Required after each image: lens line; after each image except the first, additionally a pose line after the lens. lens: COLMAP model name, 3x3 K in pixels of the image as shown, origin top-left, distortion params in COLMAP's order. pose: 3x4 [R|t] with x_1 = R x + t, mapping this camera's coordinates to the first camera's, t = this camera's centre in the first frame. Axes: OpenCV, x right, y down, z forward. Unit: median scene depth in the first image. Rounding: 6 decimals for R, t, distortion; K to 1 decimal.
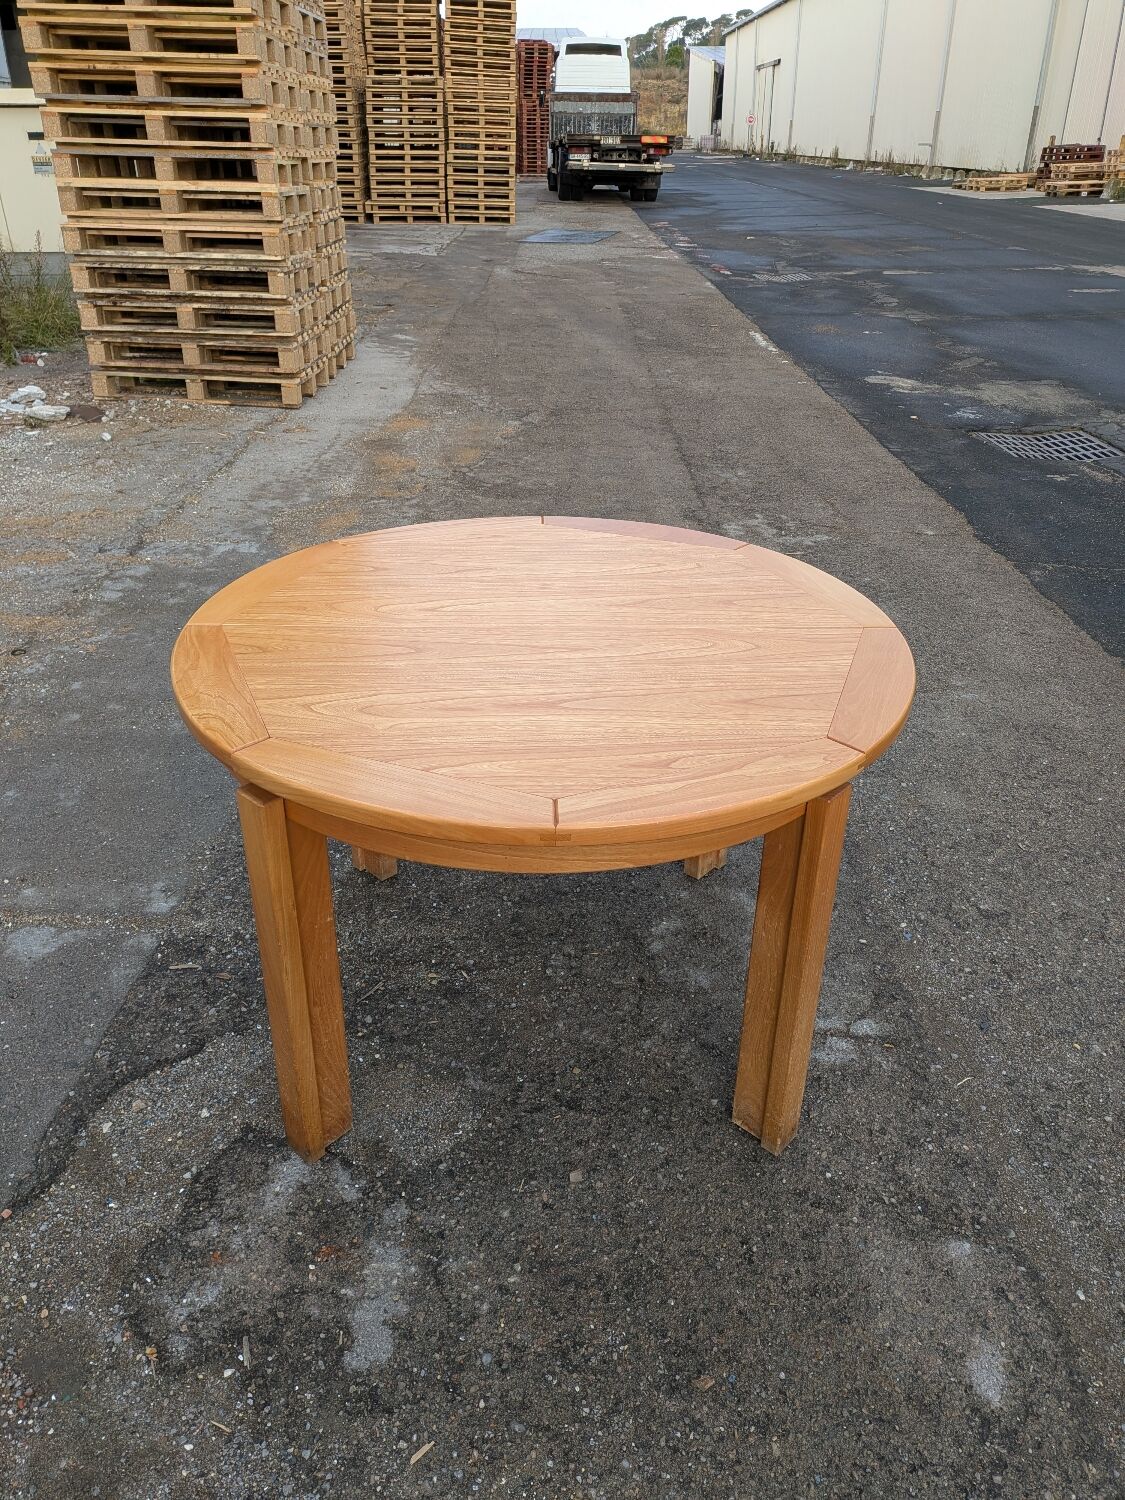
lens RADIAL K [[1073.9, 0, 574.0], [0, 1073.9, 736.9], [0, 0, 1]] dist [0.052913, -0.078036]
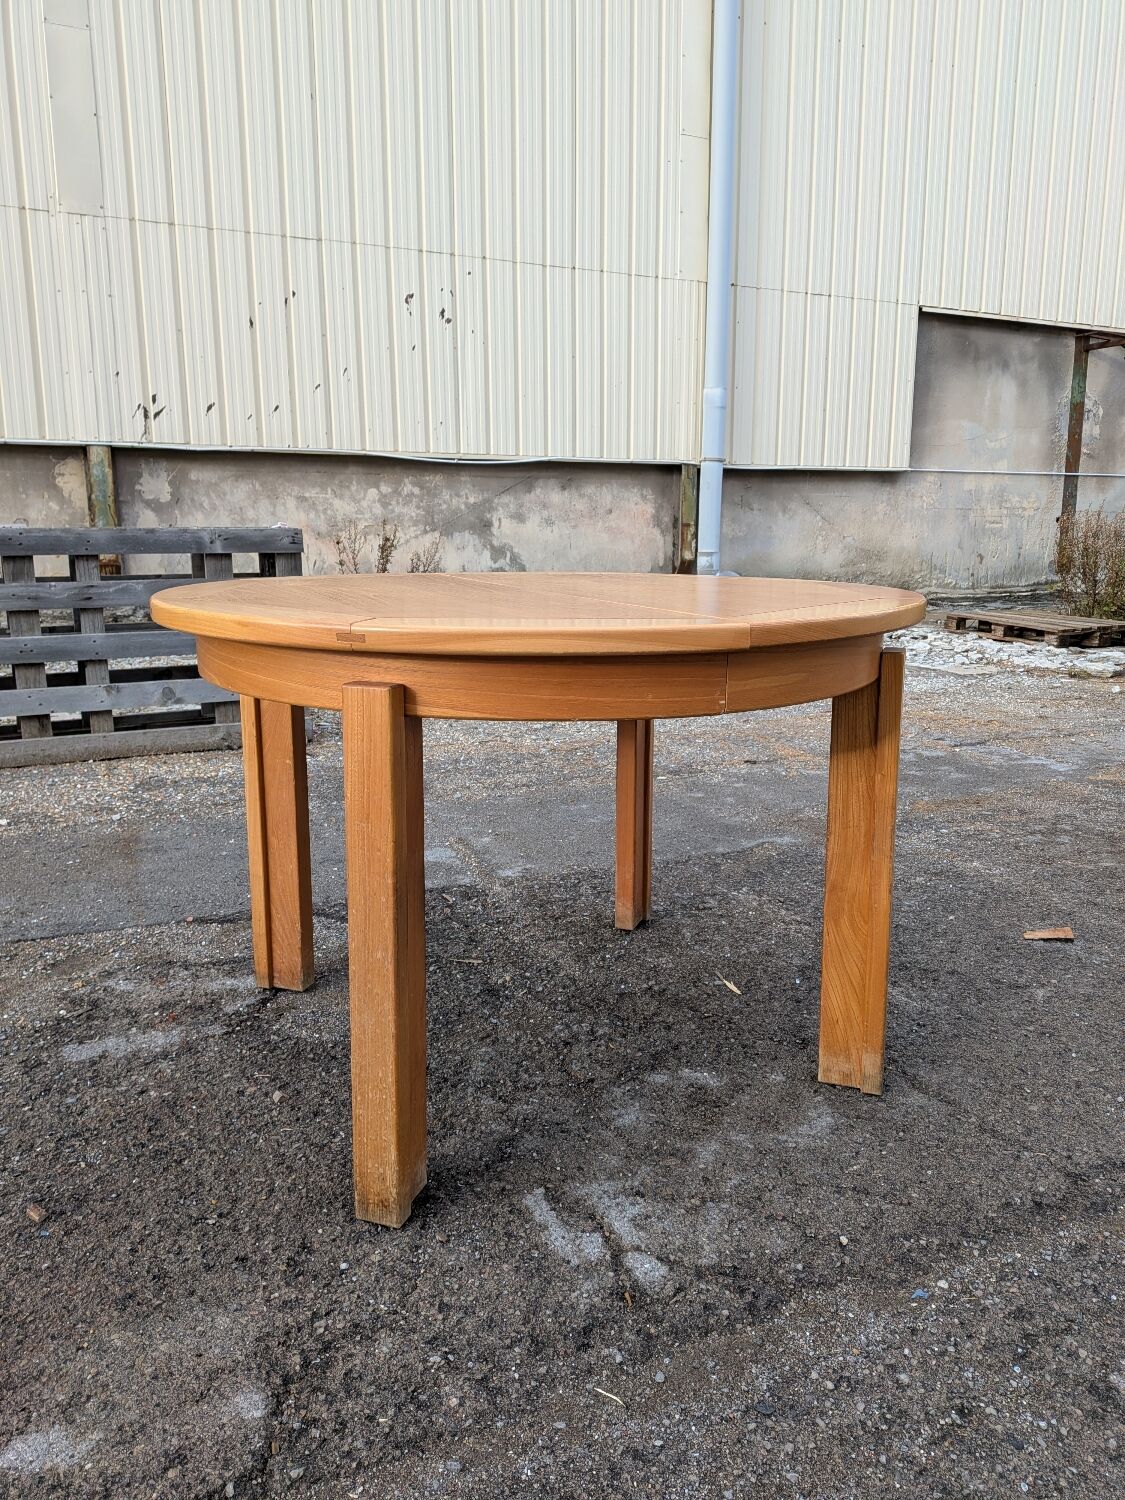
lens RADIAL K [[1073.9, 0, 581.8], [0, 1073.9, 758.3], [0, 0, 1]] dist [0.052913, -0.078036]
pose [[0.395974, 0.183653, -0.899709, 0.736702], [-0.445841, 0.895010, -0.013526, 0.025611], [0.802764, 0.406483, 0.436280, 0.544872]]
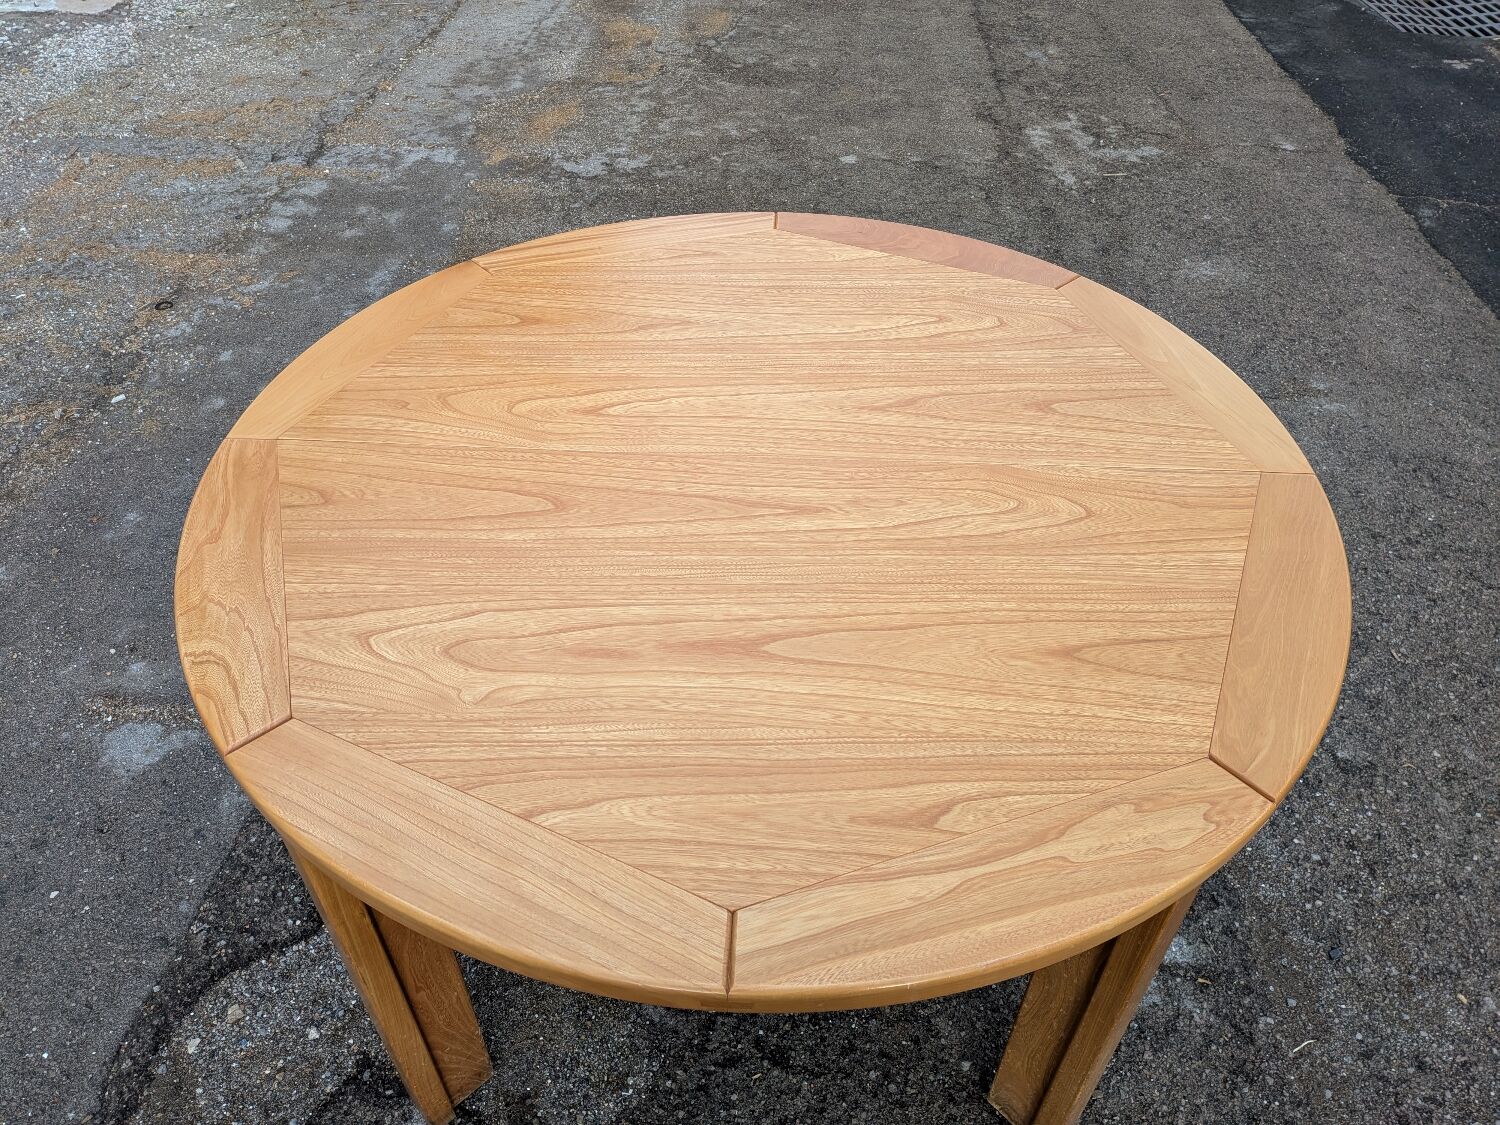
lens RADIAL K [[1073.9, 0, 746.0], [0, 1073.9, 540.3], [0, 0, 1]] dist [0.052913, -0.078036]
pose [[0.995996, 0.047630, -0.075659, 0.014460], [-0.029542, 0.974069, 0.224313, -0.163475], [0.084381, -0.221180, 0.971576, 0.288641]]
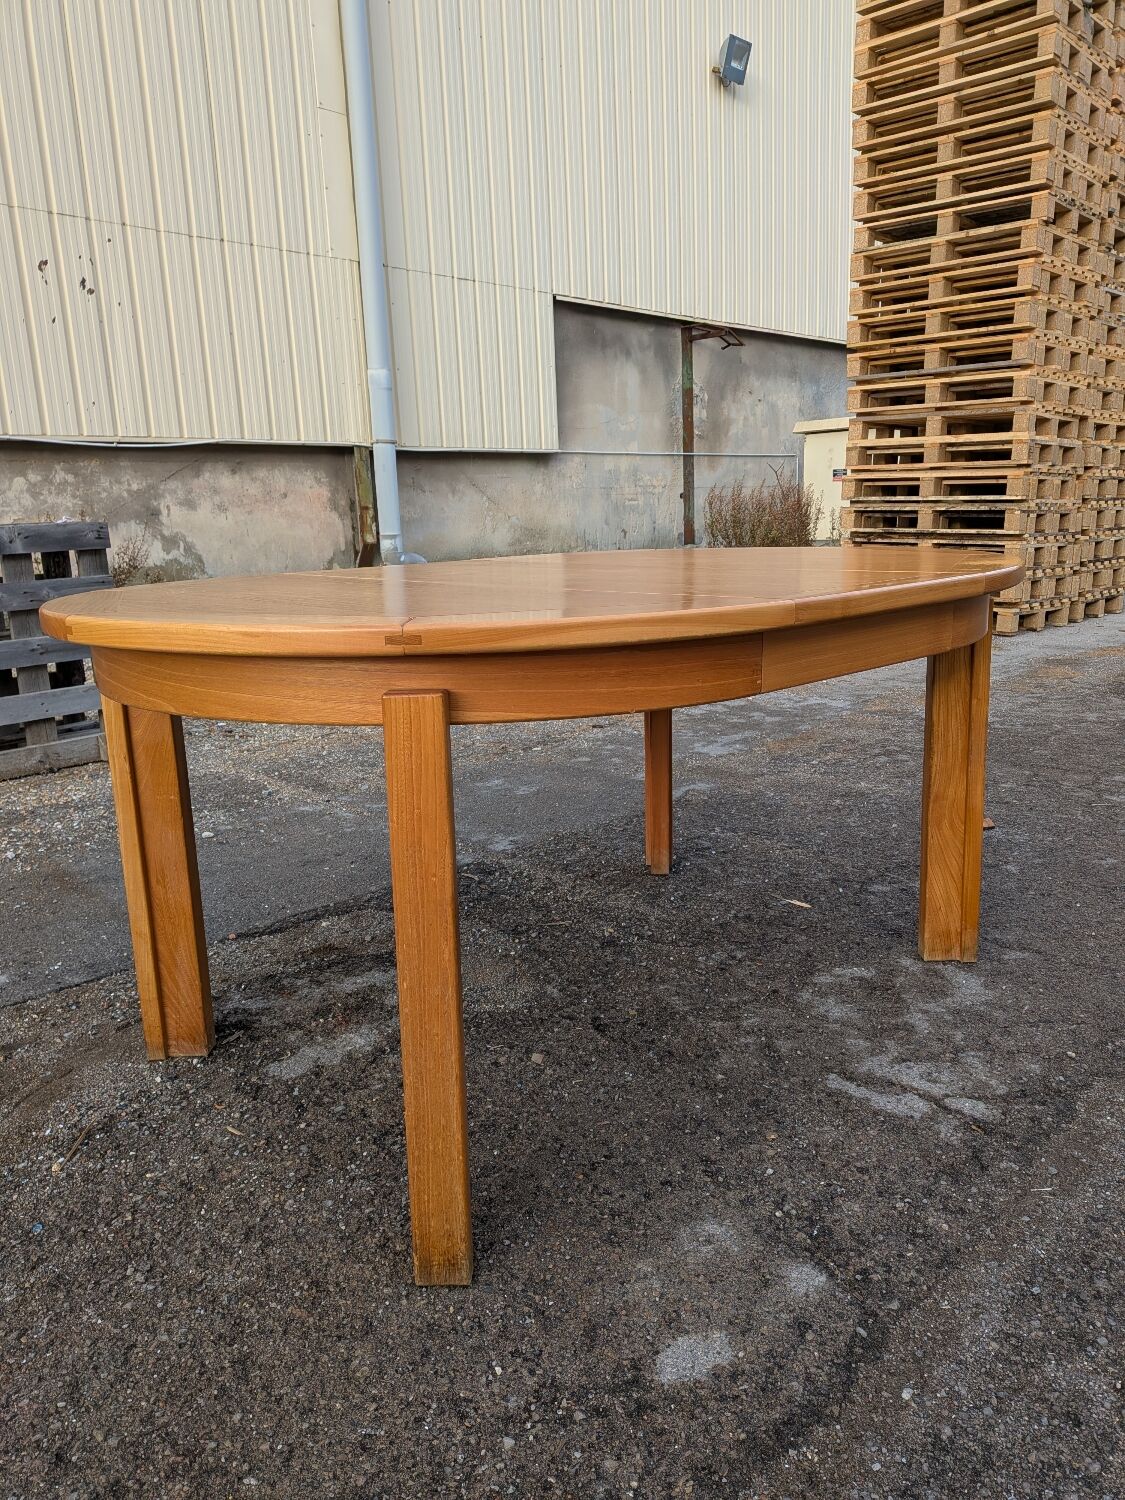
lens RADIAL K [[1073.9, 0, 586.4], [0, 1073.9, 767.5], [0, 0, 1]] dist [0.052913, -0.078036]
pose [[0.709551, 0.138346, -0.690940, 0.554071], [-0.312421, 0.940659, -0.132490, 0.218187], [0.631609, 0.309873, 0.710668, 0.187889]]
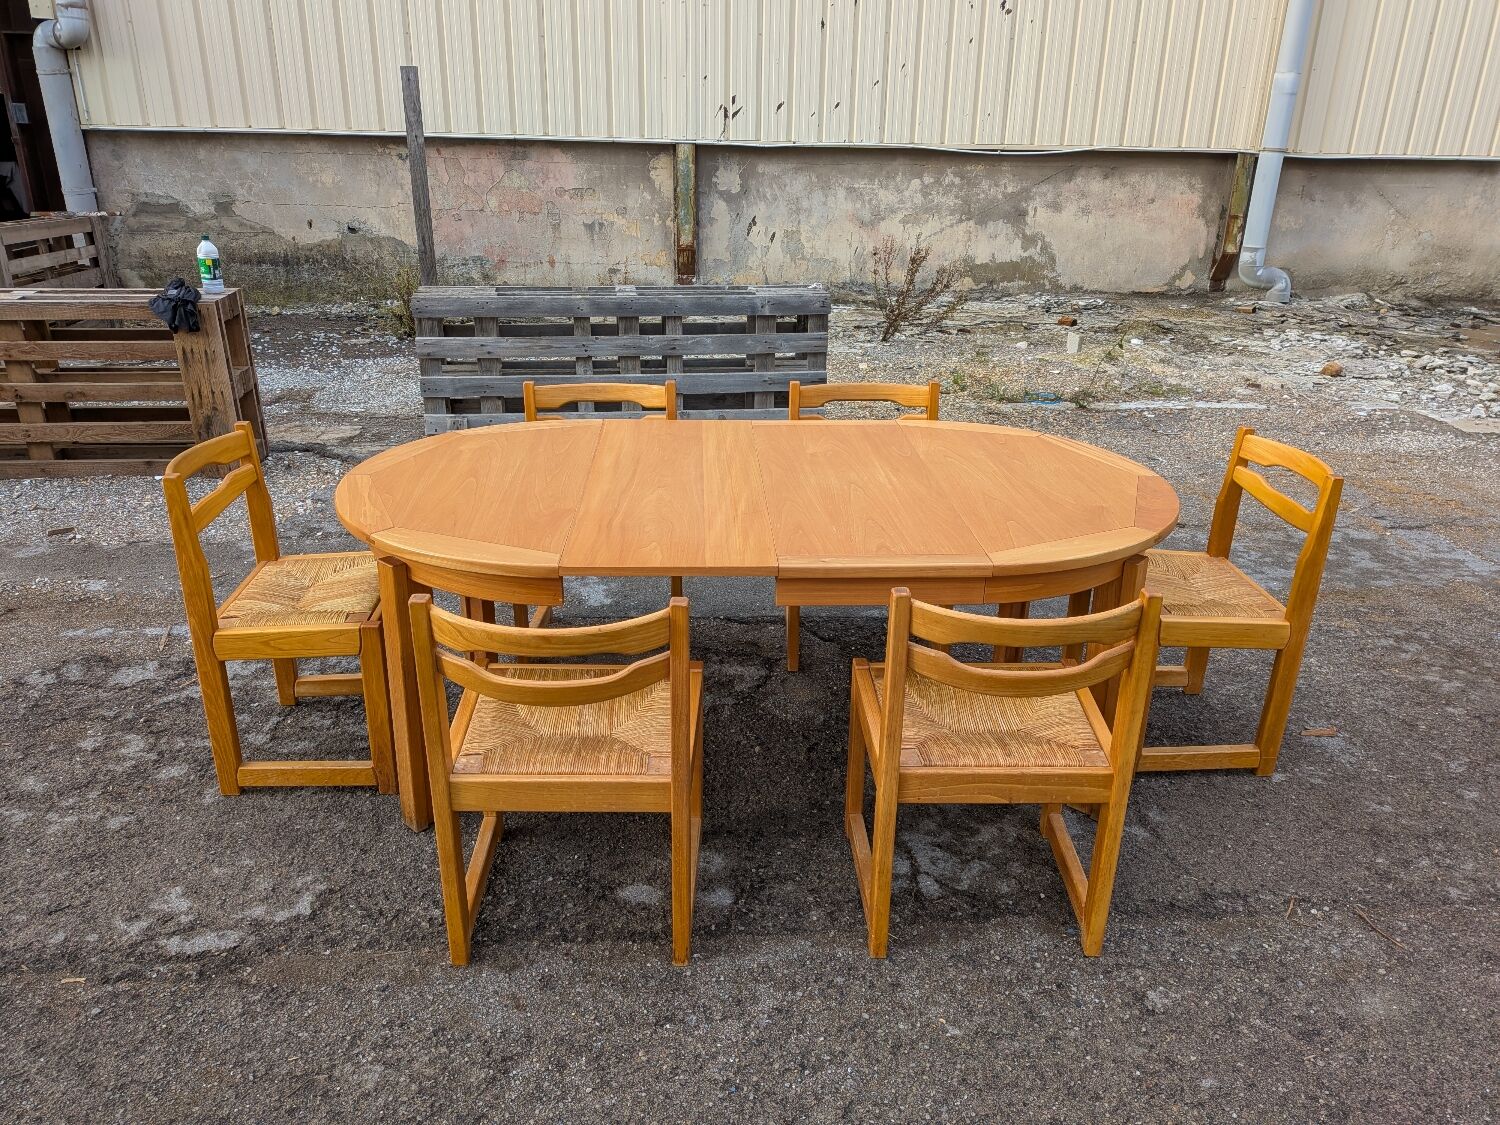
lens RADIAL K [[1073.9, 0, 758.6], [0, 1073.9, 570.5], [0, 0, 1]] dist [0.052913, -0.078036]
pose [[0.065771, 0.370979, -0.926309, 1.184985], [-0.502475, 0.814341, 0.290460, -0.257164], [0.862086, 0.446343, 0.239968, 0.375610]]
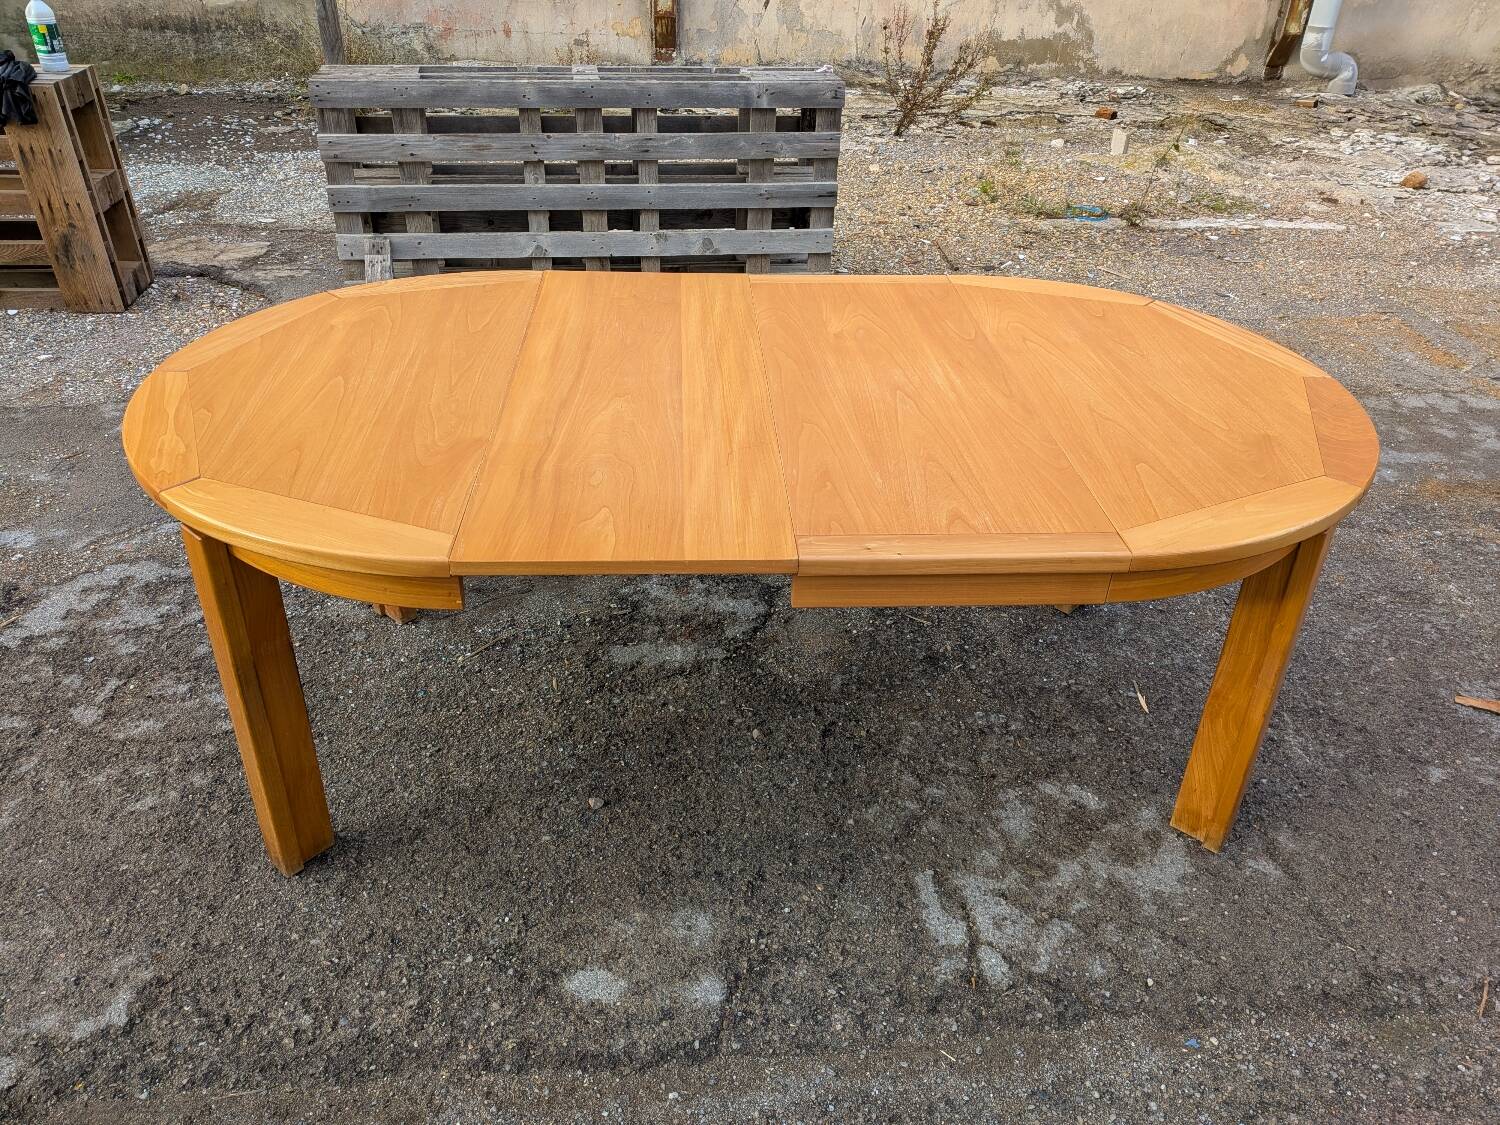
lens RADIAL K [[1073.9, 0, 764.1], [0, 1073.9, 552.1], [0, 0, 1]] dist [0.052913, -0.078036]
pose [[0.079211, 0.522418, -0.849003, 0.787904], [-0.515412, 0.750469, 0.413700, -0.235511], [0.853274, 0.404817, 0.328705, 0.401318]]
